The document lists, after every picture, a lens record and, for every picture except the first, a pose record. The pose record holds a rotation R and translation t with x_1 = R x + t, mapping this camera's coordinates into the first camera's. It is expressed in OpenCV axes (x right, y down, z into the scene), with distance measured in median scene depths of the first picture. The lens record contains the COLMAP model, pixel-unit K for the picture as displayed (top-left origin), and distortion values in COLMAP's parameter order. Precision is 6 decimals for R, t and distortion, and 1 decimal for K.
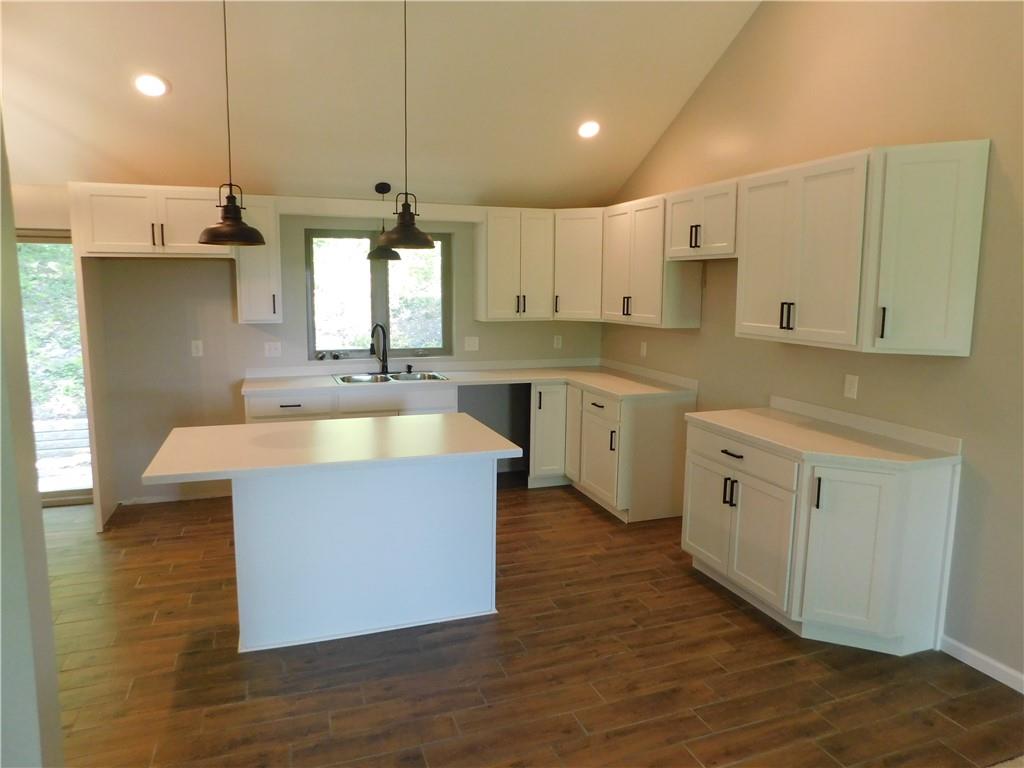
lens RADIAL K [[667.8, 0, 513.4], [0, 667.8, 379.1], [0, 0, 1]] dist [-0.033567, 0.014128]
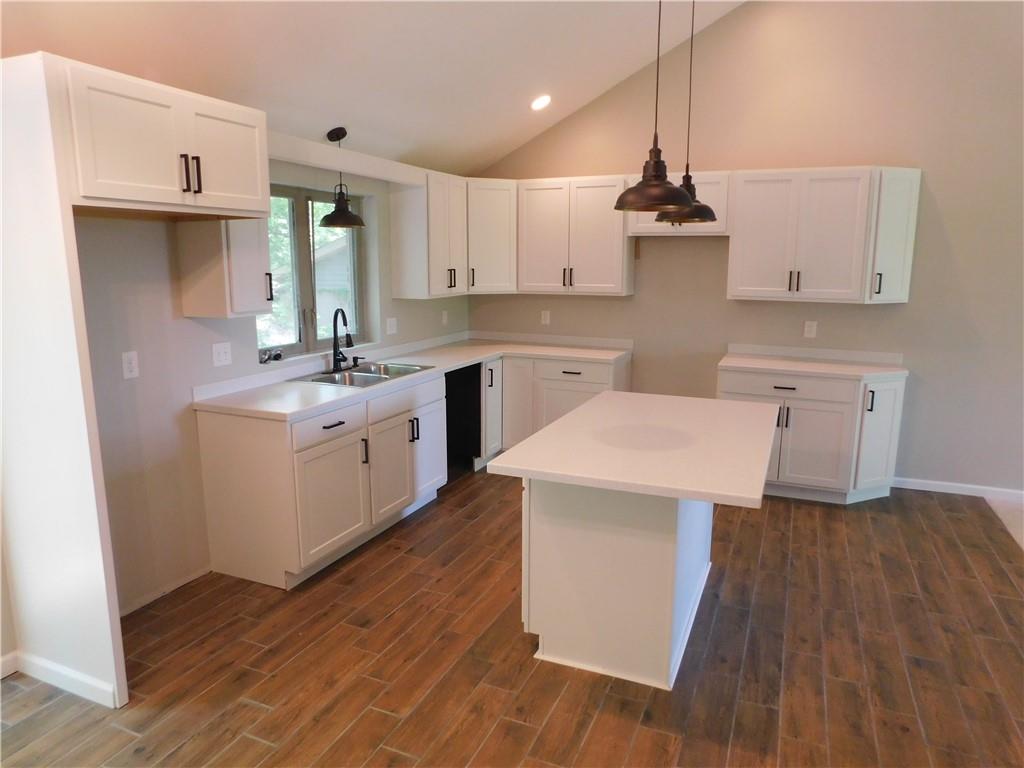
lens RADIAL K [[667.8, 0, 513.6], [0, 667.8, 383.7], [0, 0, 1]] dist [-0.033567, 0.014128]
pose [[0.686802, -0.137735, 0.713675, -0.979629], [0.101465, 0.990435, 0.093503, -0.073207], [-0.719727, 0.008195, 0.694208, 0.478497]]
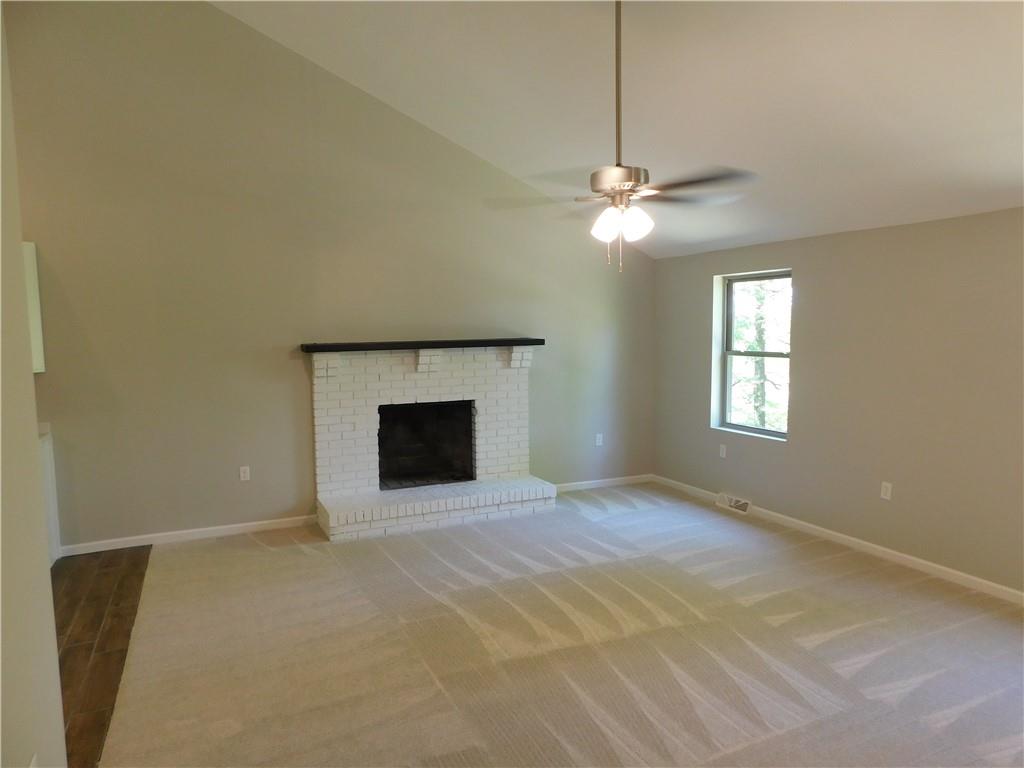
lens RADIAL K [[667.8, 0, 511.3], [0, 667.8, 383.6], [0, 0, 1]] dist [-0.033567, 0.014128]
pose [[-0.076018, -0.094348, 0.992633, -0.866656], [0.154610, 0.982357, 0.105212, 0.000632], [-0.985047, 0.161469, -0.060090, -0.036332]]
